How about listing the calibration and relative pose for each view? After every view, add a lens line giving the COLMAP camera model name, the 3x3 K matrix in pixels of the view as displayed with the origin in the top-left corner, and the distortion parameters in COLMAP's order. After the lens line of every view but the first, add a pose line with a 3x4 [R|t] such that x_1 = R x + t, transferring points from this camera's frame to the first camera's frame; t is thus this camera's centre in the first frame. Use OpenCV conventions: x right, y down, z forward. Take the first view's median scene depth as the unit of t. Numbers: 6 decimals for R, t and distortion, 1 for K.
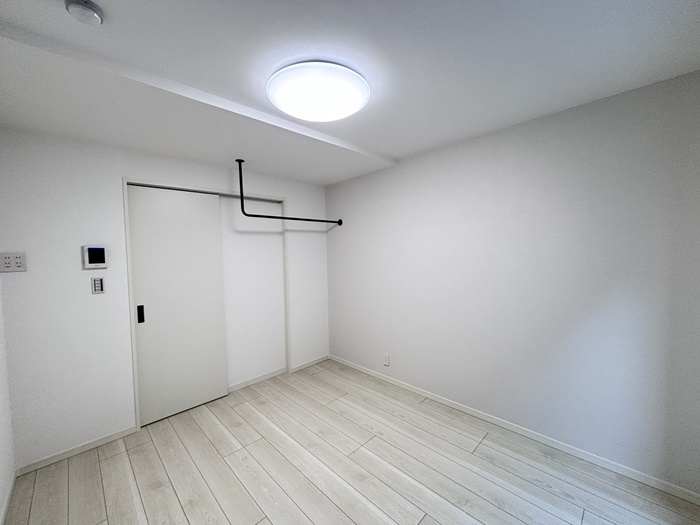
lens RADIAL K [[281.0, 0, 348.4], [0, 281.0, 262.7], [0, 0, 1]] dist [-0.000714, -0.000763]
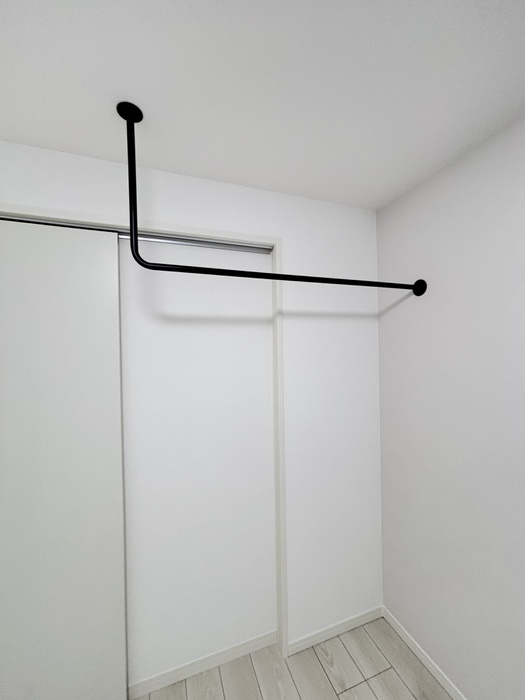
lens RADIAL K [[281.0, 0, 265.3], [0, 281.0, 350.4], [0, 0, 1]] dist [-0.000714, -0.000763]
pose [[0.911864, 0.003730, -0.410477, -0.081798], [-0.020547, 0.999120, -0.036565, -0.053012], [0.409979, 0.041776, 0.911138, 0.745879]]
